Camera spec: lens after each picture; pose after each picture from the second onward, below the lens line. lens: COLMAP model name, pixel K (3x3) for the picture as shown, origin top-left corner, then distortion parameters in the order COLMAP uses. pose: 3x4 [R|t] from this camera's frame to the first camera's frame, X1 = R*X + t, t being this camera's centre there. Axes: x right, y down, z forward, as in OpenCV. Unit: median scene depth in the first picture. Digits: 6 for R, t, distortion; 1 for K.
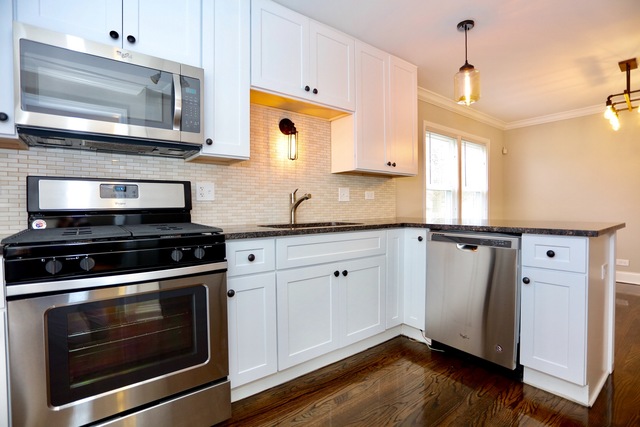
lens RADIAL K [[317.2, 0, 321.7], [0, 317.2, 213.1], [0, 0, 1]] dist [-0.063897, 0.031484]
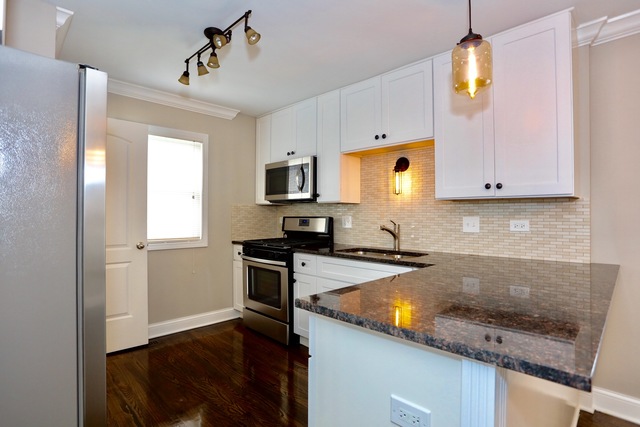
lens RADIAL K [[317.2, 0, 321.7], [0, 317.2, 213.1], [0, 0, 1]] dist [-0.063897, 0.031484]
pose [[0.143063, -0.001629, -0.989712, 1.004353], [-0.027180, 0.999615, -0.005574, -0.086964], [0.989340, 0.027698, 0.142964, 0.568809]]
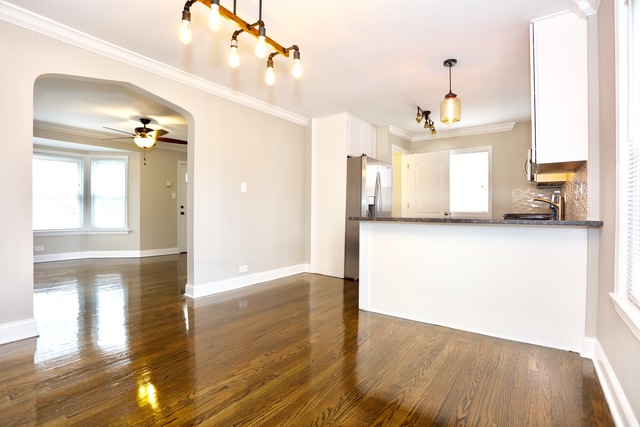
lens RADIAL K [[308.1, 0, 320.0], [0, 308.1, 213.5], [0, 0, 1]] dist [-0.057667, 0.000088]
pose [[-0.959725, 0.004161, -0.280909, 1.258564], [-0.004210, 0.999565, 0.029189, -0.018204], [0.280908, 0.029196, -0.959290, 1.948380]]
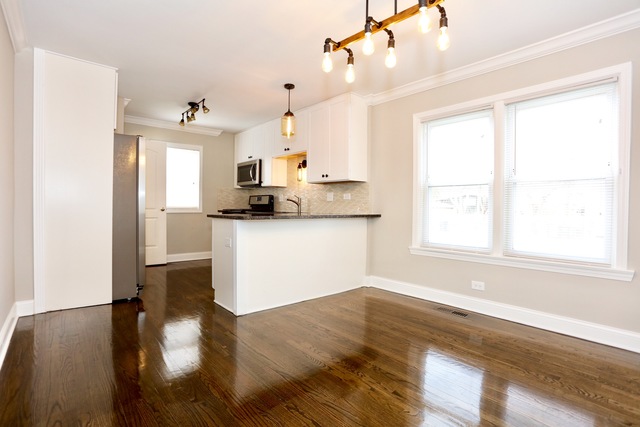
lens RADIAL K [[317.2, 0, 321.7], [0, 317.2, 213.1], [0, 0, 1]] dist [-0.063897, 0.031484]
pose [[0.058656, 0.025243, -0.997959, 1.949760], [-0.031770, 0.999221, 0.023408, -0.015483], [0.997773, 0.030333, 0.059412, 1.024340]]
